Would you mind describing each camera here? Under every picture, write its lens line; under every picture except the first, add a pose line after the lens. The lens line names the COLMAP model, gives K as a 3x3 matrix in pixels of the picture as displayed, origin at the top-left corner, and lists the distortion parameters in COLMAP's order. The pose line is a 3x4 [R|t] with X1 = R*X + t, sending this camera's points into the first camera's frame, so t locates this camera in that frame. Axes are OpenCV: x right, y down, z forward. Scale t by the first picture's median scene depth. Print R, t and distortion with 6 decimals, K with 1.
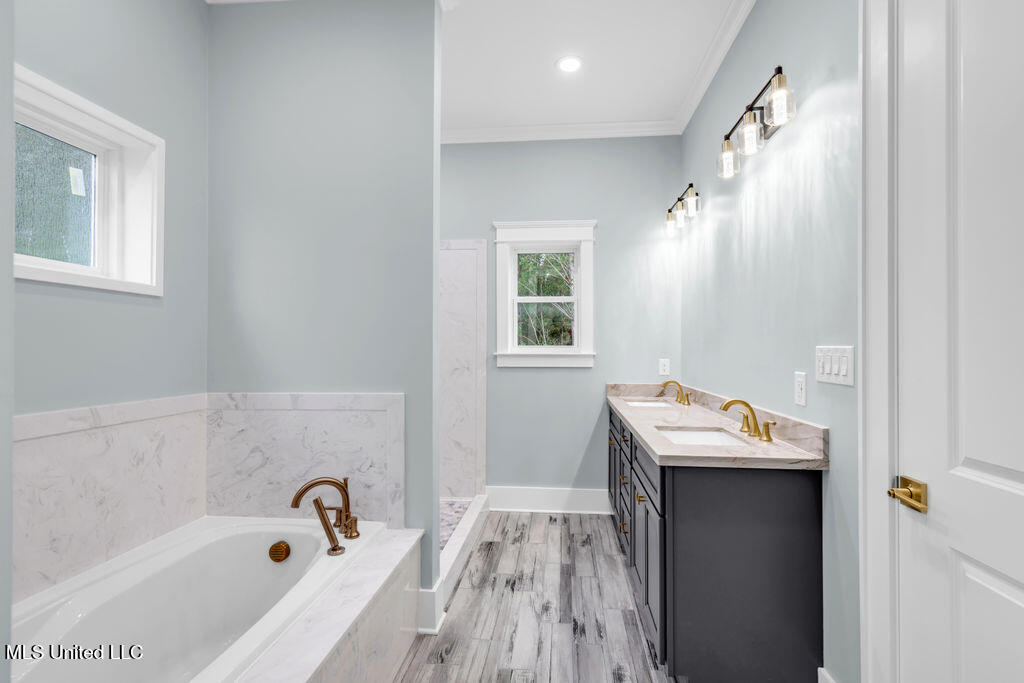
lens RADIAL K [[467.5, 0, 519.3], [0, 467.5, 345.4], [0, 0, 1]] dist [0.007402, 0.002166]
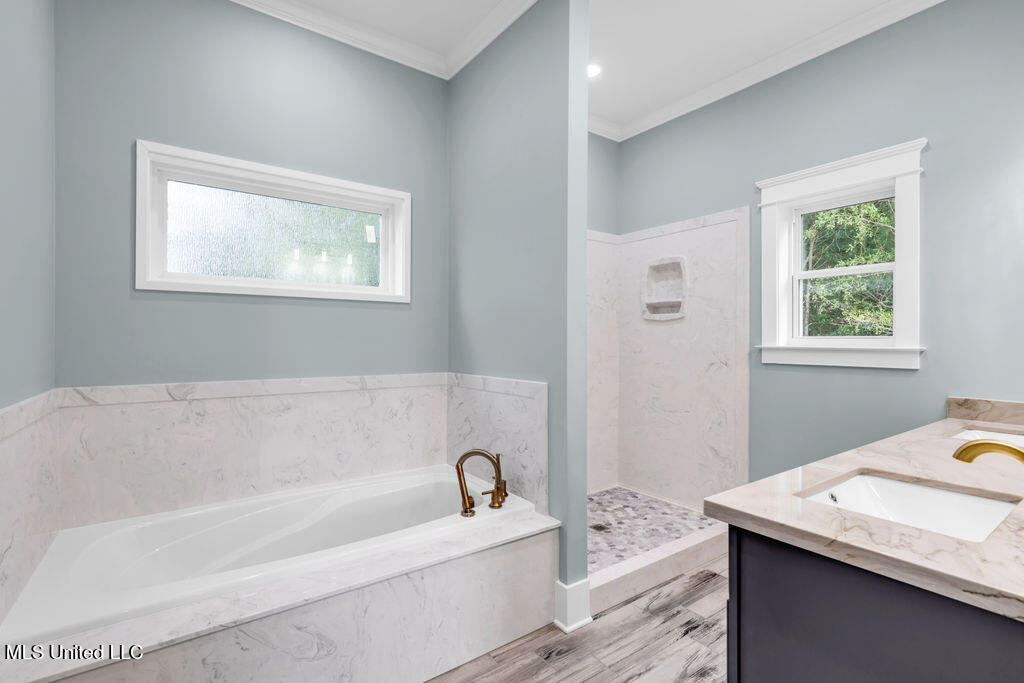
lens RADIAL K [[467.5, 0, 516.6], [0, 467.5, 337.7], [0, 0, 1]] dist [0.007402, 0.002166]
pose [[0.660236, -0.002160, -0.751055, 0.466927], [0.002820, 0.999996, -0.000397, 0.003076], [0.751053, -0.001856, 0.660239, 0.268246]]
